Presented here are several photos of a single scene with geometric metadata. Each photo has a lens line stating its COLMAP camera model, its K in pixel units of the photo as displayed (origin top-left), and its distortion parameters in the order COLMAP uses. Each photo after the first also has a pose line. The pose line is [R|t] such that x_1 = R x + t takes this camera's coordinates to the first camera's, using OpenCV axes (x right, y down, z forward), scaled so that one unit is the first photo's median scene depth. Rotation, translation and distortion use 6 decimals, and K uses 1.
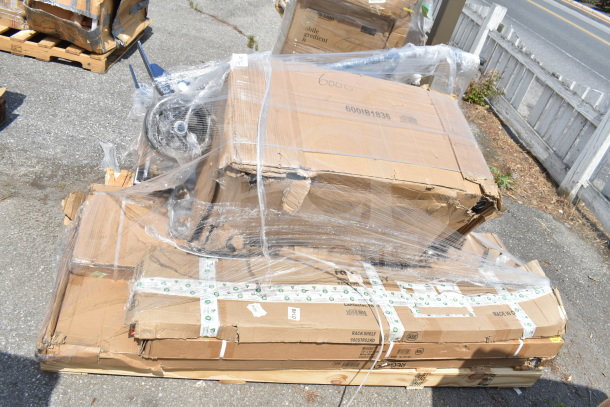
lens RADIAL K [[474.3, 0, 304.8], [0, 474.3, 204.1], [0, 0, 1]] dist [-0.014072, -0.003241]
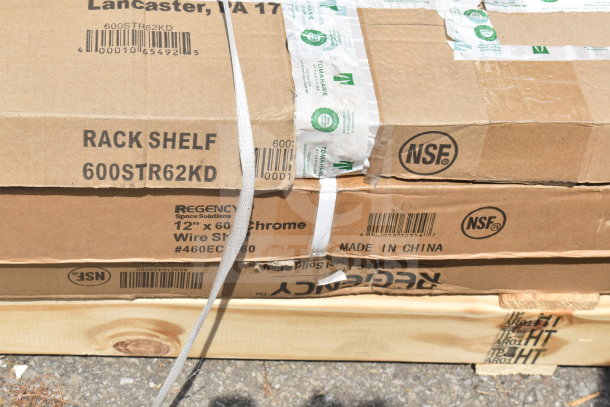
lens RADIAL K [[1228.9, 0, 305.1], [0, 1228.9, 203.2], [0, 0, 1]] dist [0.041734, 0.000000]
pose [[0.984847, -0.006433, -0.173307, 0.258641], [0.057343, 0.955185, 0.290401, 0.142265], [0.163672, -0.295939, 0.941080, 0.482798]]
